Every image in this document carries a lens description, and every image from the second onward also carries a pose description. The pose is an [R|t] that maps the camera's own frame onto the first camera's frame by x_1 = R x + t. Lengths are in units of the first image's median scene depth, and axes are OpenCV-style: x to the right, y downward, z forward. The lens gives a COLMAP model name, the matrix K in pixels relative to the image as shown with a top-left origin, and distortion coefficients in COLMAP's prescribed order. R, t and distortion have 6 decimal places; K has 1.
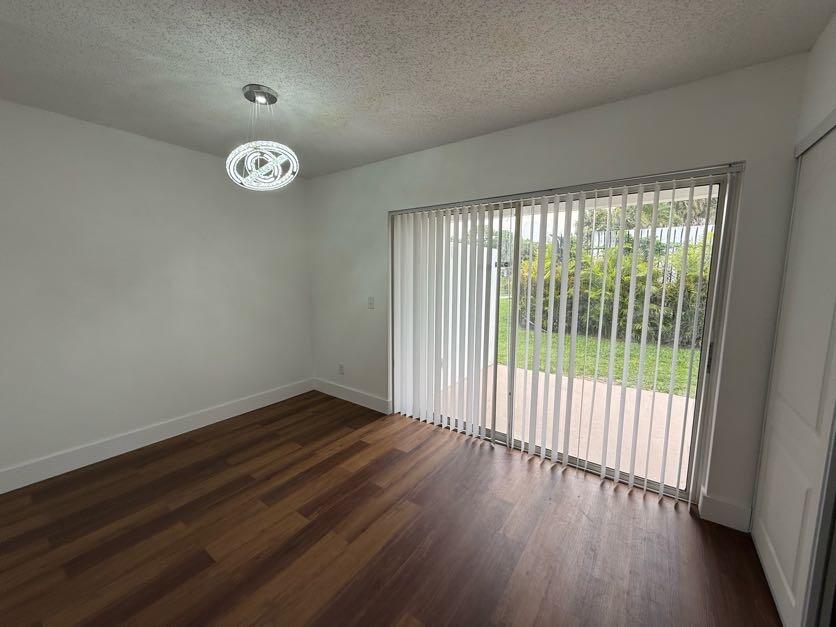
lens RADIAL K [[335.3, 0, 407.4], [0, 335.3, 311.8], [0, 0, 1]] dist [0.086423, 0.000102]
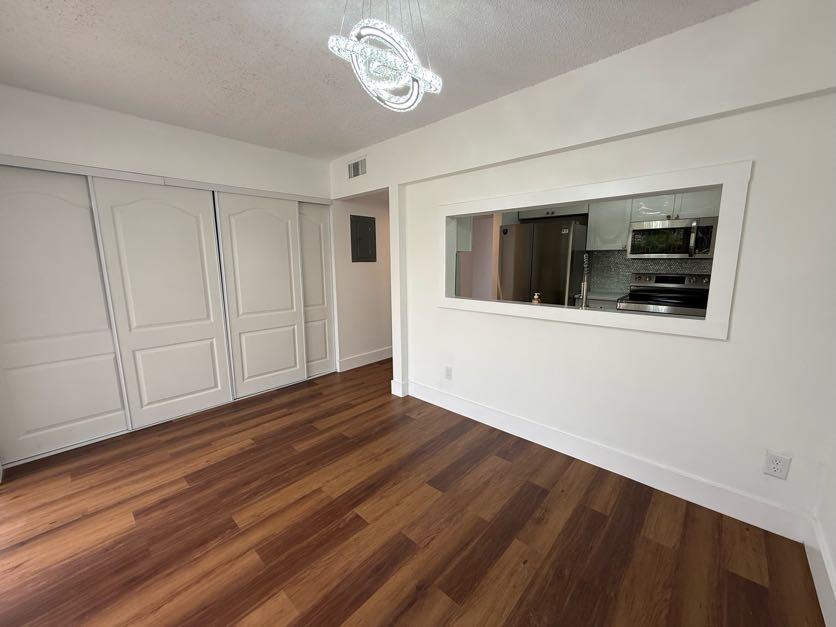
lens RADIAL K [[334.8, 0, 415.5], [0, 334.8, 313.8], [0, 0, 1]] dist [-0.000960, 0.000239]
pose [[-0.994813, -0.011365, 0.101081, -0.541289], [0.017673, 0.959312, 0.281794, -0.175761], [-0.100170, 0.282119, -0.954136, 1.726074]]
